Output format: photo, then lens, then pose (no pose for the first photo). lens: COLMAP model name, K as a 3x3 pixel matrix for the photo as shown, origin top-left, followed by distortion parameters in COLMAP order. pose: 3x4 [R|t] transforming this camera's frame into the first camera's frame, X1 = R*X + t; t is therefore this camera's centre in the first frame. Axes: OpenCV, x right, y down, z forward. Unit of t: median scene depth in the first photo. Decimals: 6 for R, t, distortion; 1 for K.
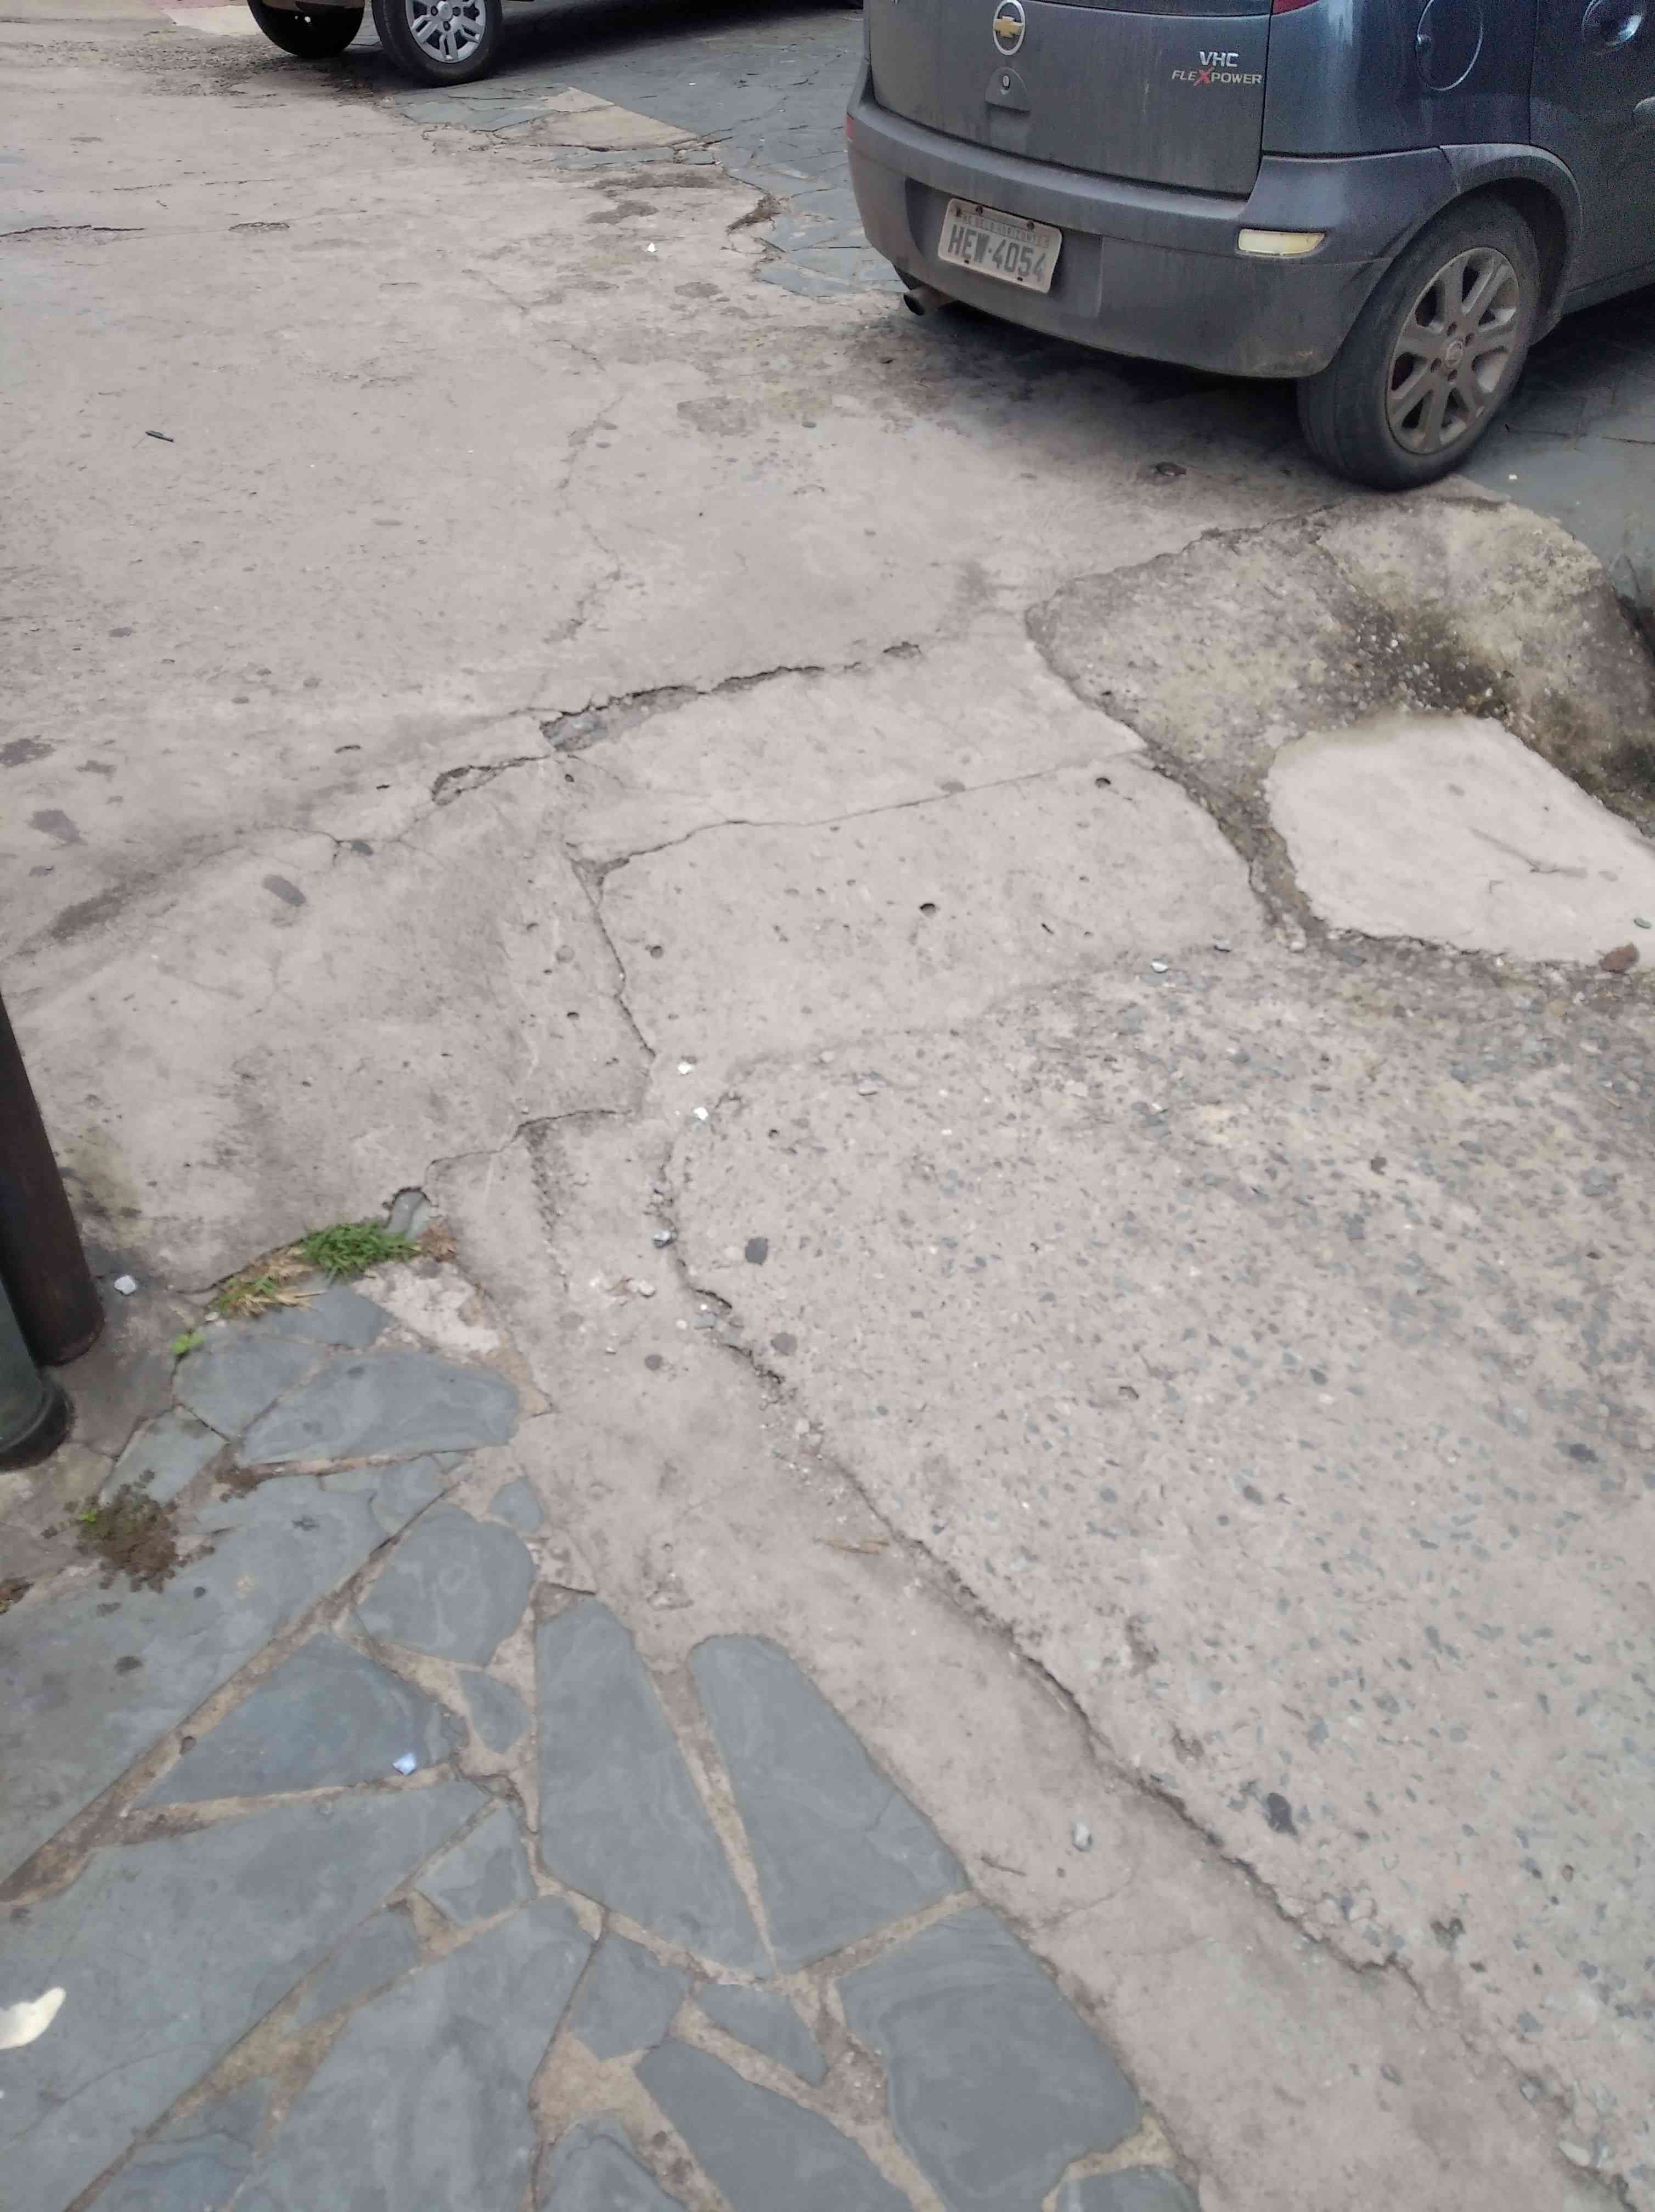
lens RADIAL K [[1650.9, 0, 825.6], [0, 1650.9, 1129.1], [0, 0, 1]] dist [0.054466, -0.069078]
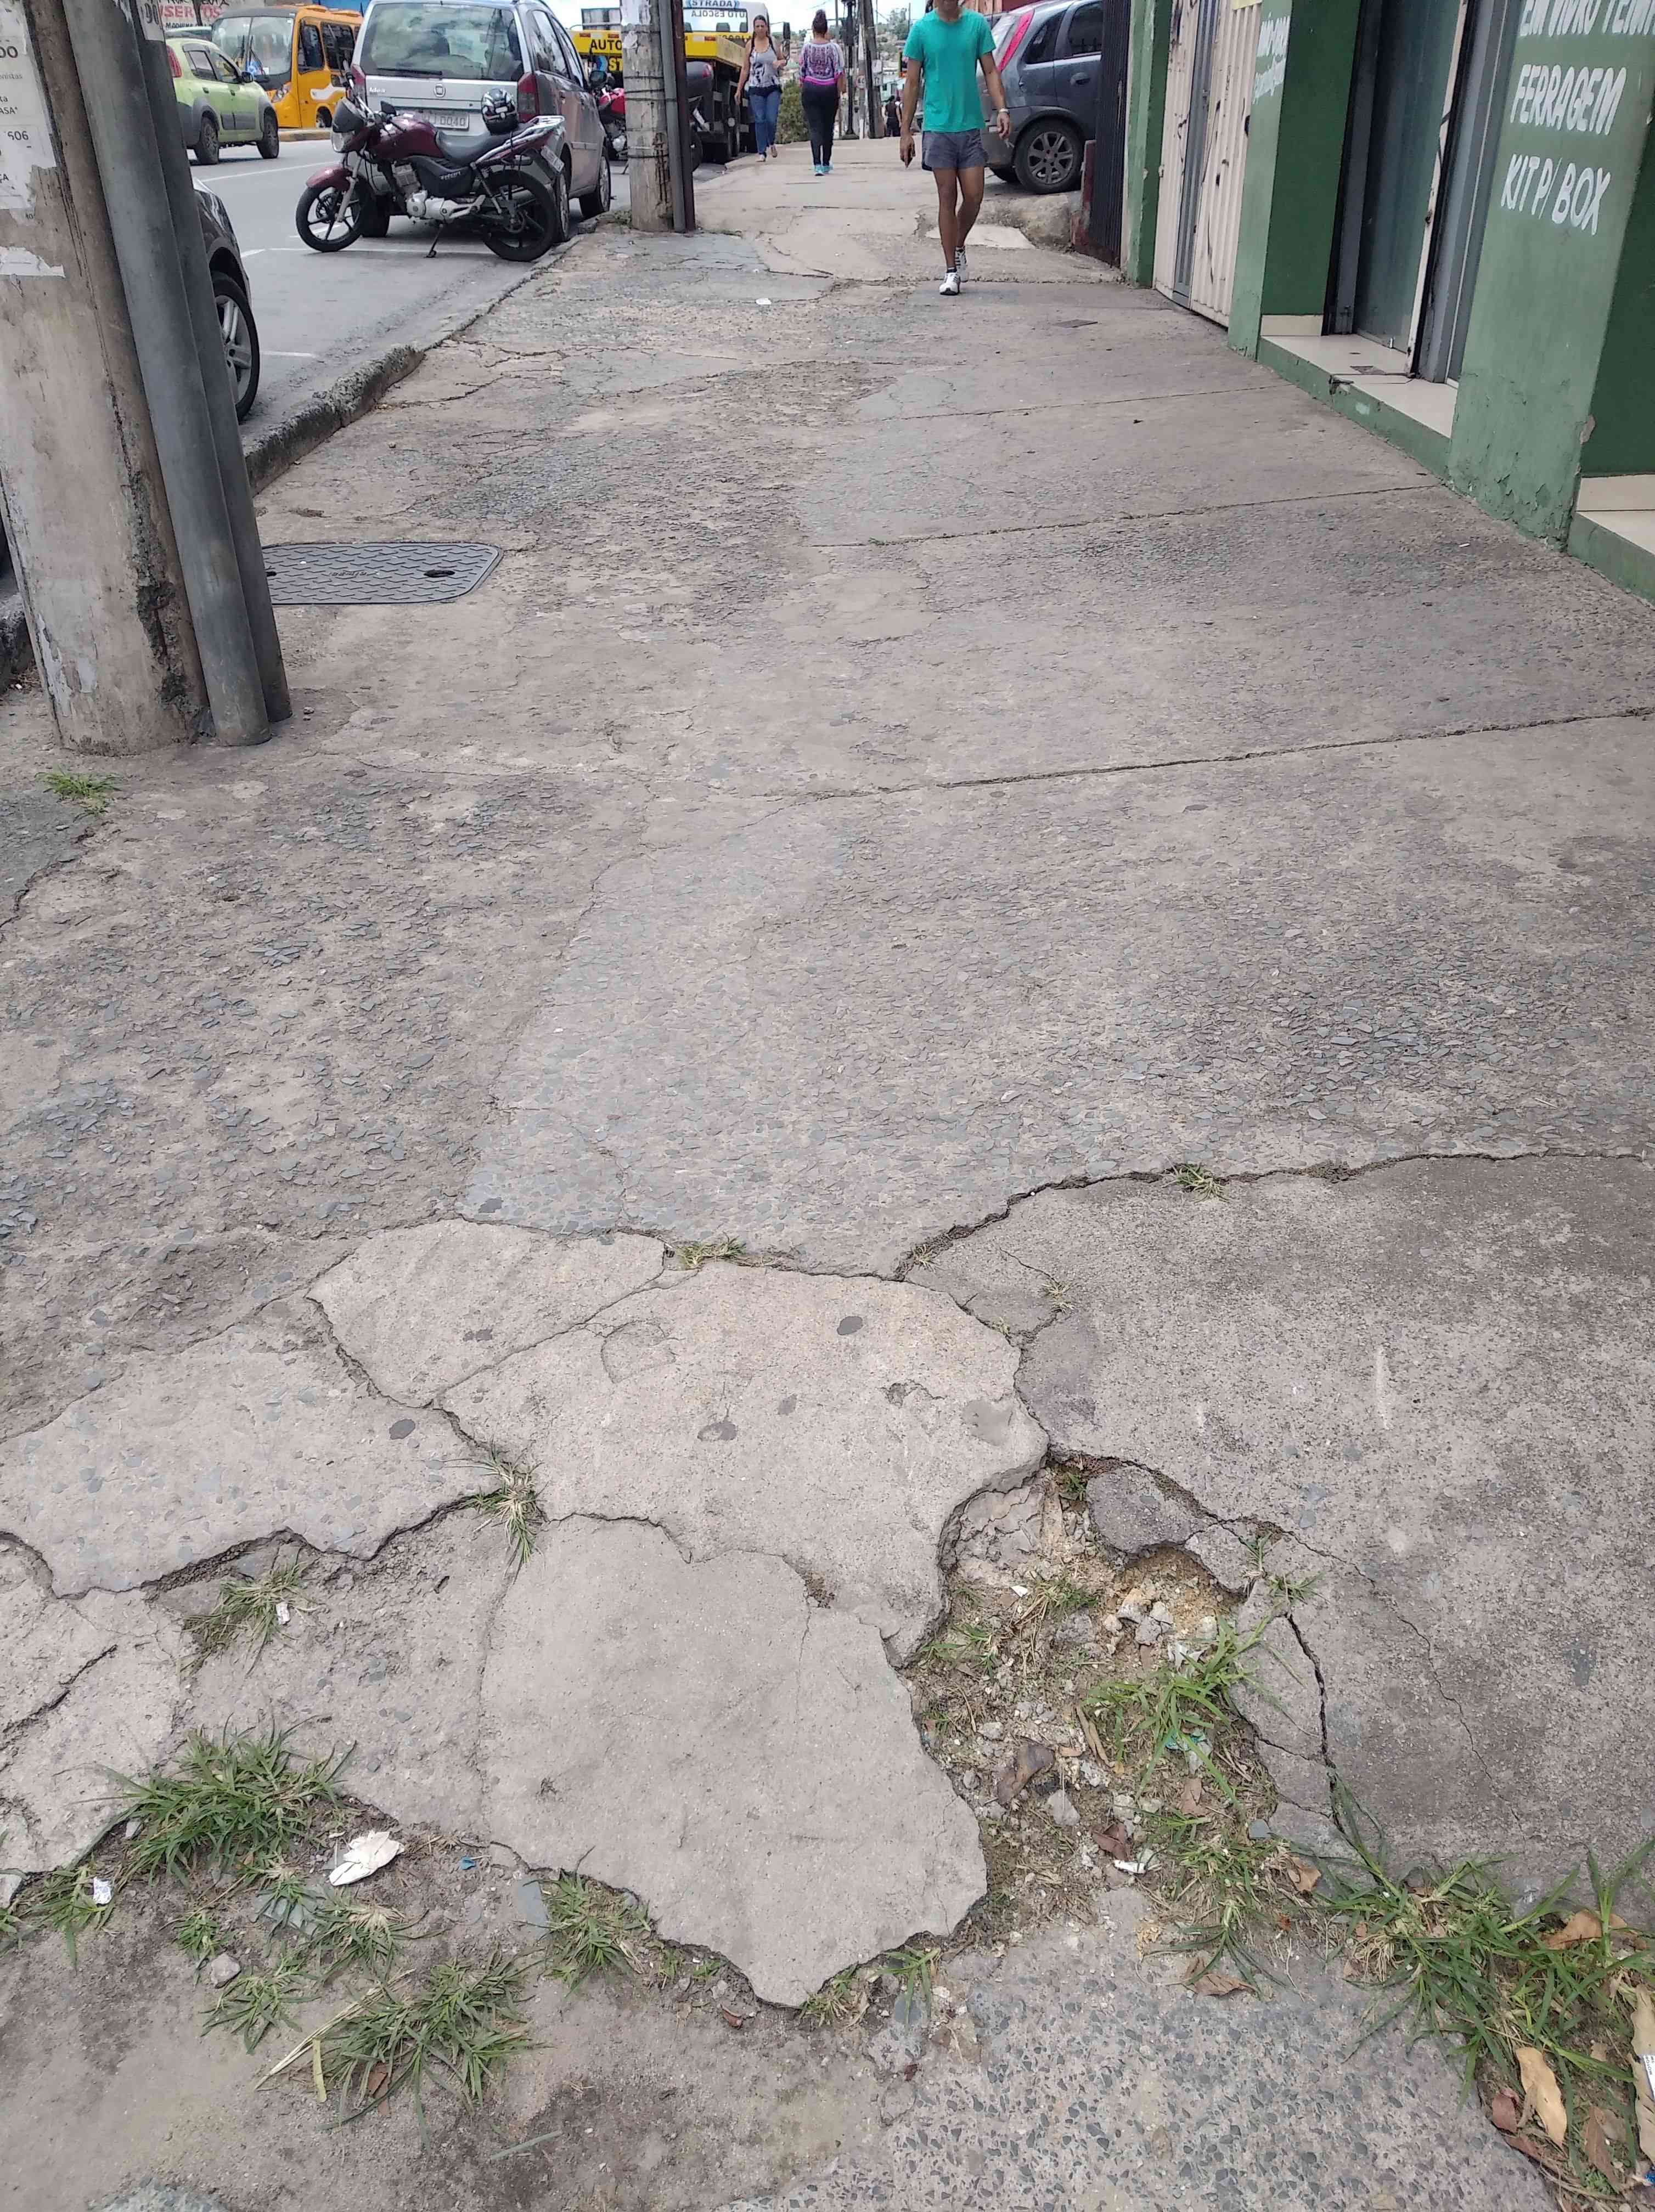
lens RADIAL K [[1728.3, 0, 841.8], [0, 1728.3, 1097.6], [0, 0, 1]] dist [0.062413, -0.085914]
pose [[0.868850, 0.198434, -0.453568, 2.981409], [-0.269165, 0.958260, -0.096376, 2.940471], [0.415512, 0.205821, 0.885995, -3.255505]]
